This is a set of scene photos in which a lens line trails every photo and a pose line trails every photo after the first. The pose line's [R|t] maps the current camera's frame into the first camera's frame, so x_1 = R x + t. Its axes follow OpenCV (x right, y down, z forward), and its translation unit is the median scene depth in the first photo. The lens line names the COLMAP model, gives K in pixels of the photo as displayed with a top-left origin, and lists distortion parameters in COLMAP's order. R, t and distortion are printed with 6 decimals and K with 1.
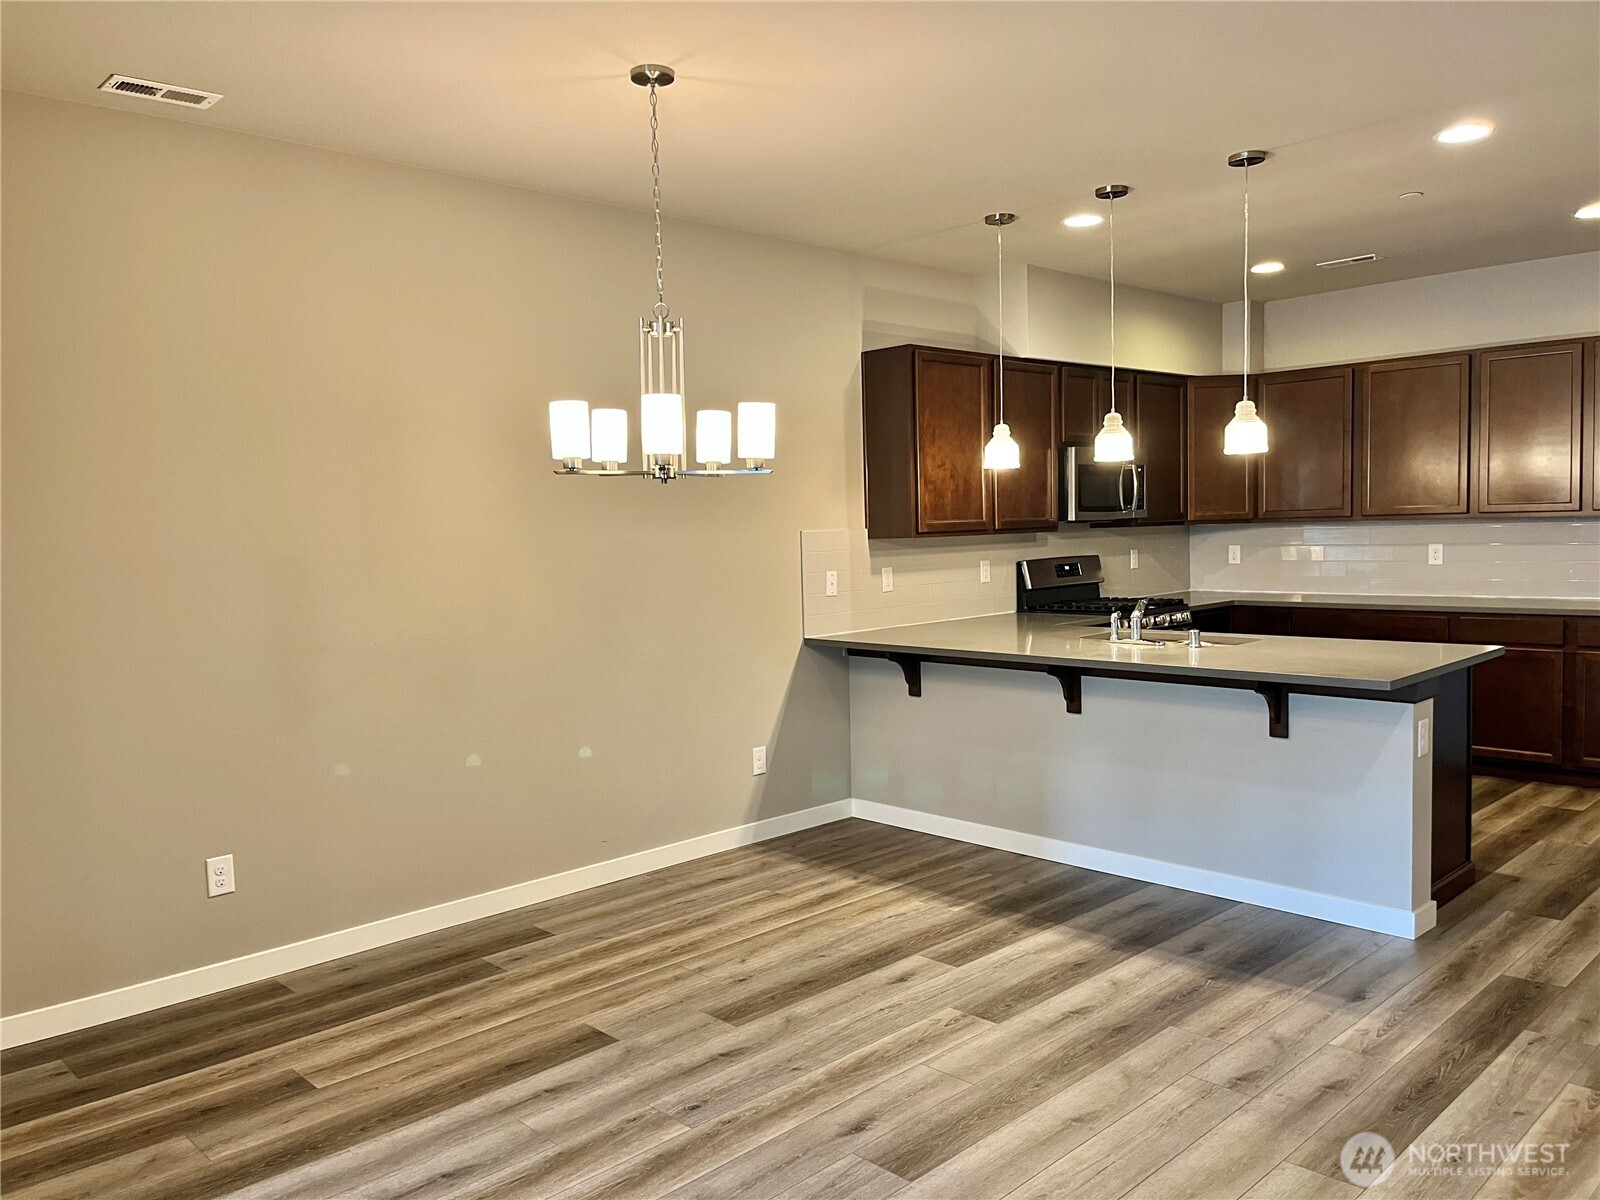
lens RADIAL K [[1210.0, 0, 786.7], [0, 1210.0, 602.3], [0, 0, 1]] dist [0.027304, -0.018828]
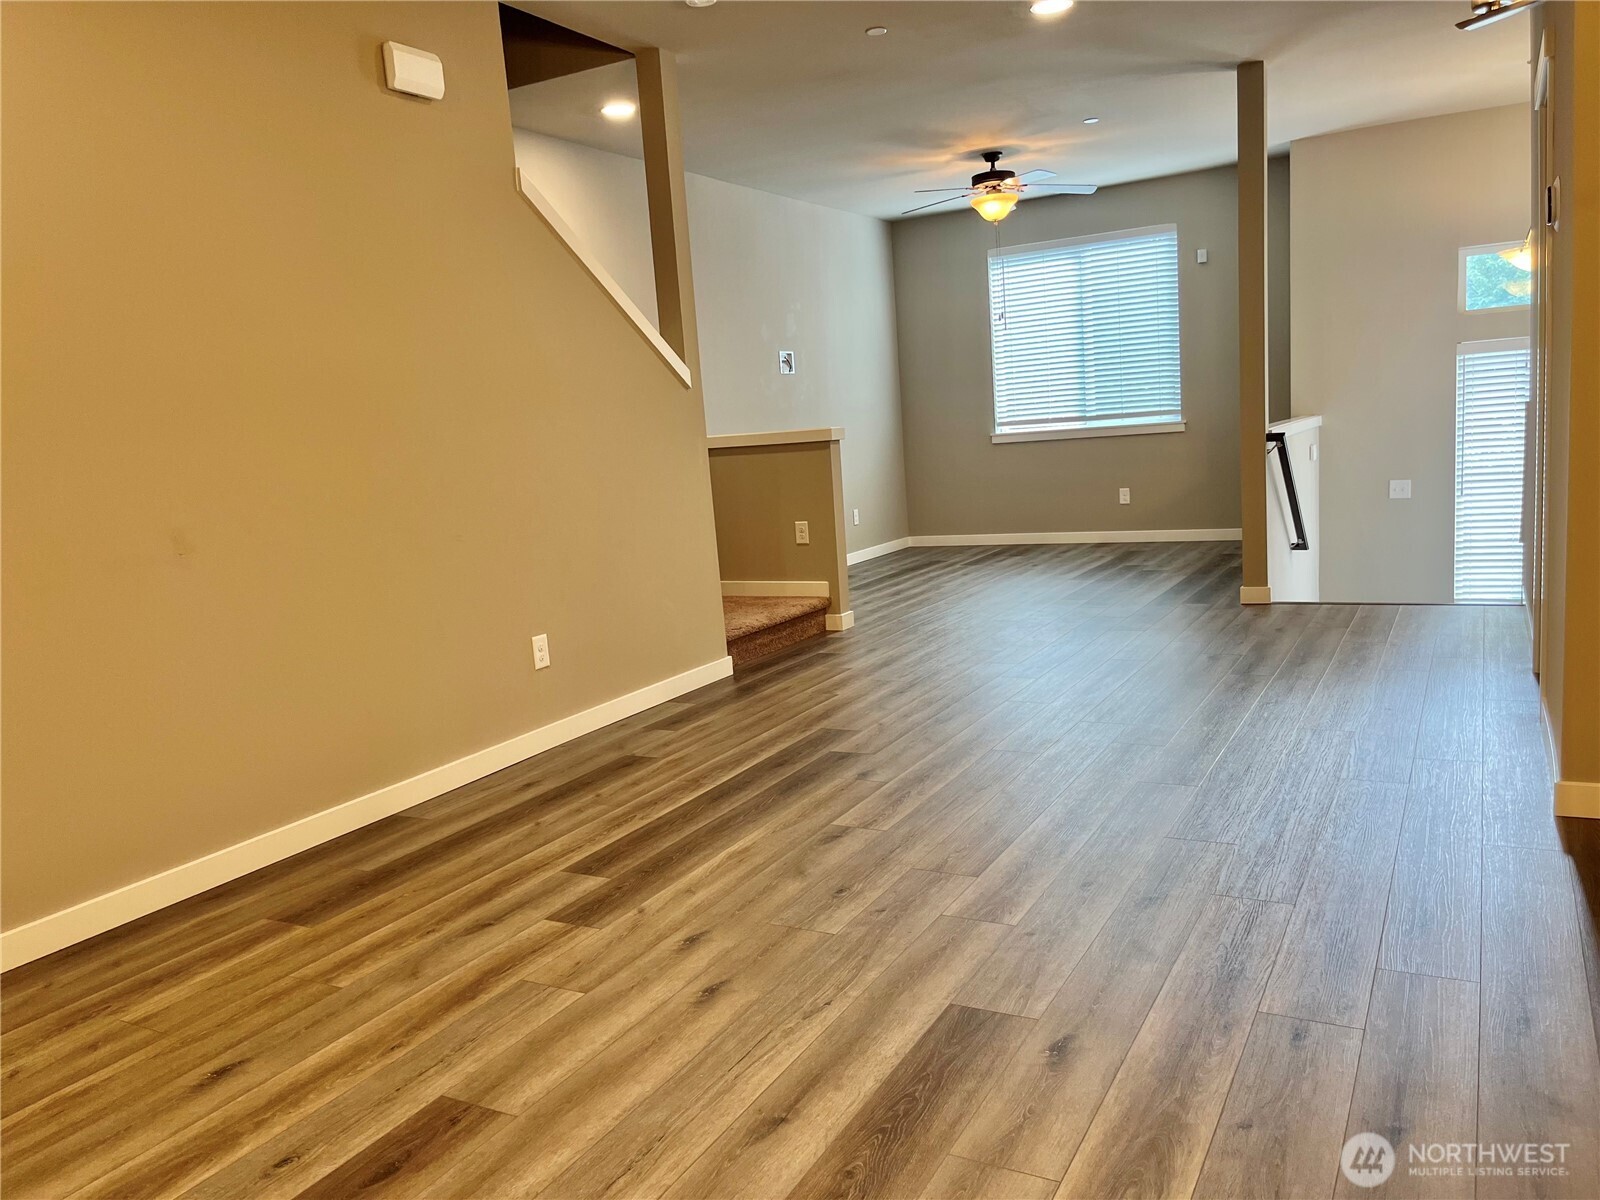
lens RADIAL K [[1210.0, 0, 786.5], [0, 1210.0, 600.9], [0, 0, 1]] dist [0.027304, -0.018828]
pose [[-0.951166, 0.140384, -0.274911, 0.227212], [0.082522, 0.973829, 0.211771, -0.004744], [0.297446, 0.178744, -0.937857, 0.946141]]
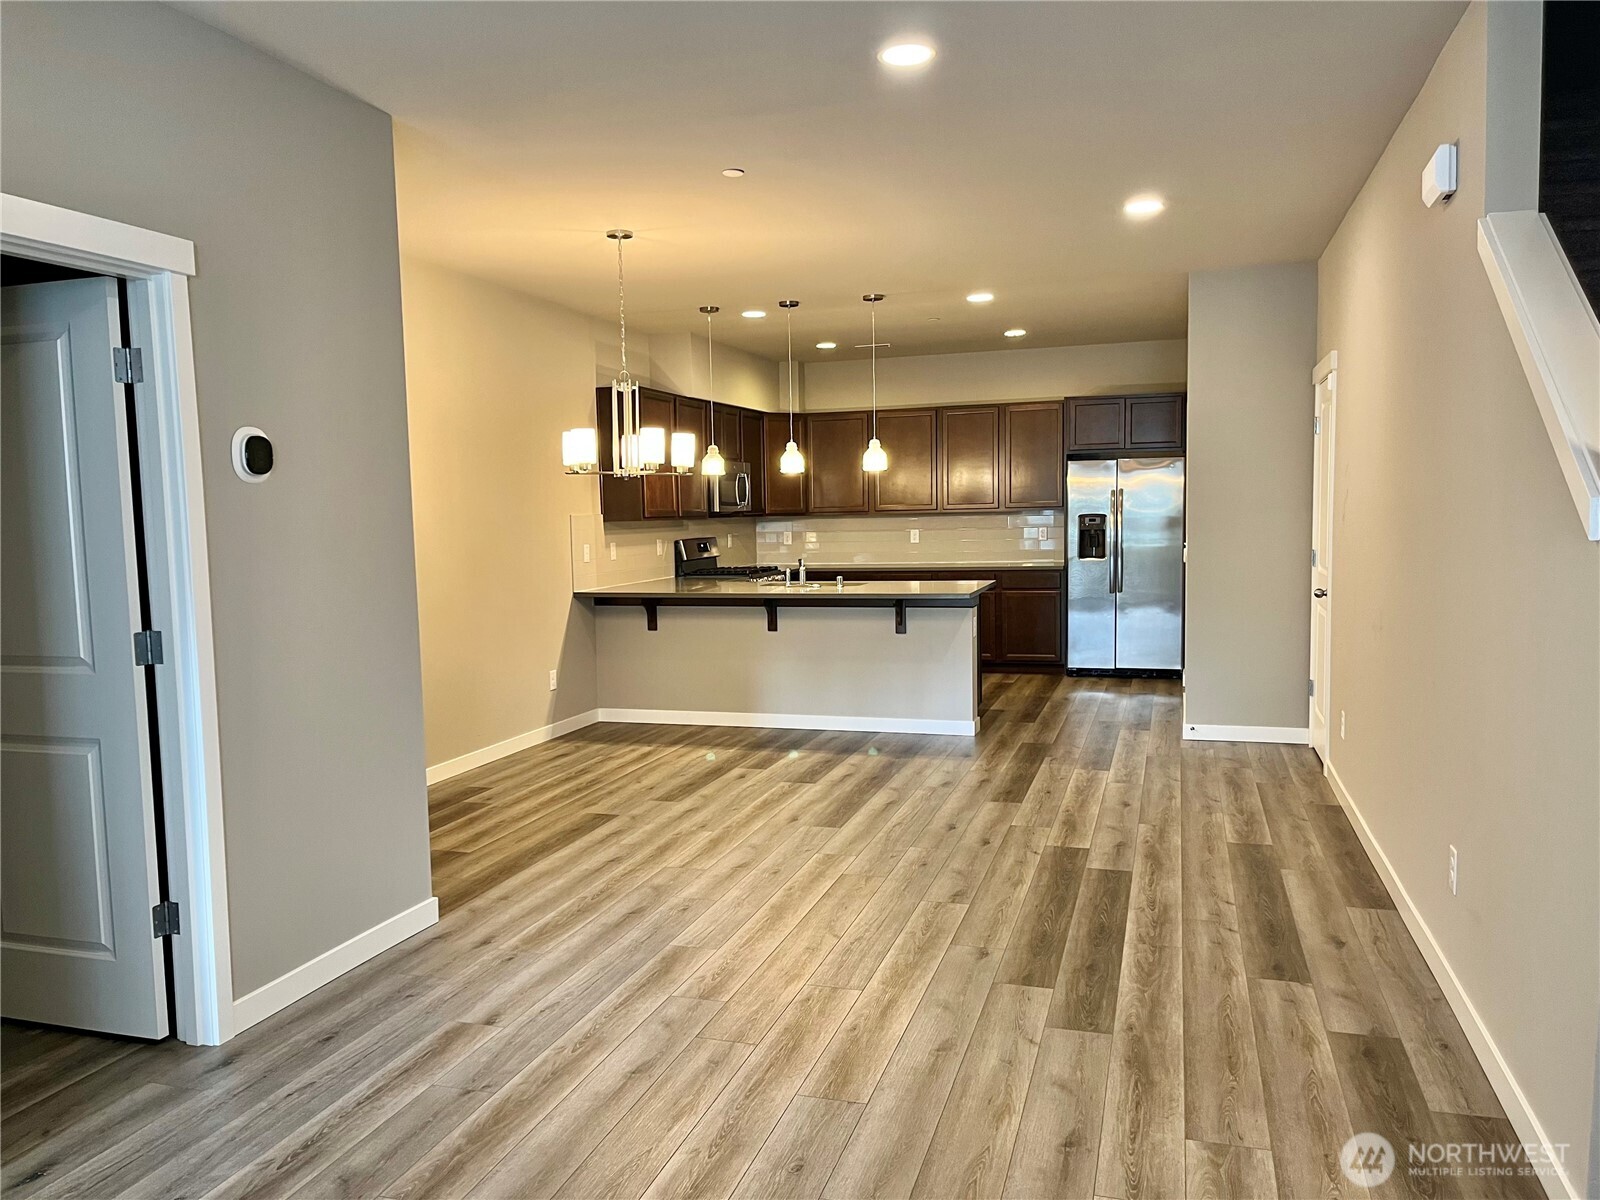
lens RADIAL K [[1210.0, 0, 791.0], [0, 1210.0, 604.4], [0, 0, 1]] dist [0.027304, -0.018828]
pose [[0.876942, -0.027381, 0.479815, -0.504865], [0.027256, 0.999602, 0.007227, 0.046703], [-0.479822, 0.006740, 0.877340, -0.400342]]
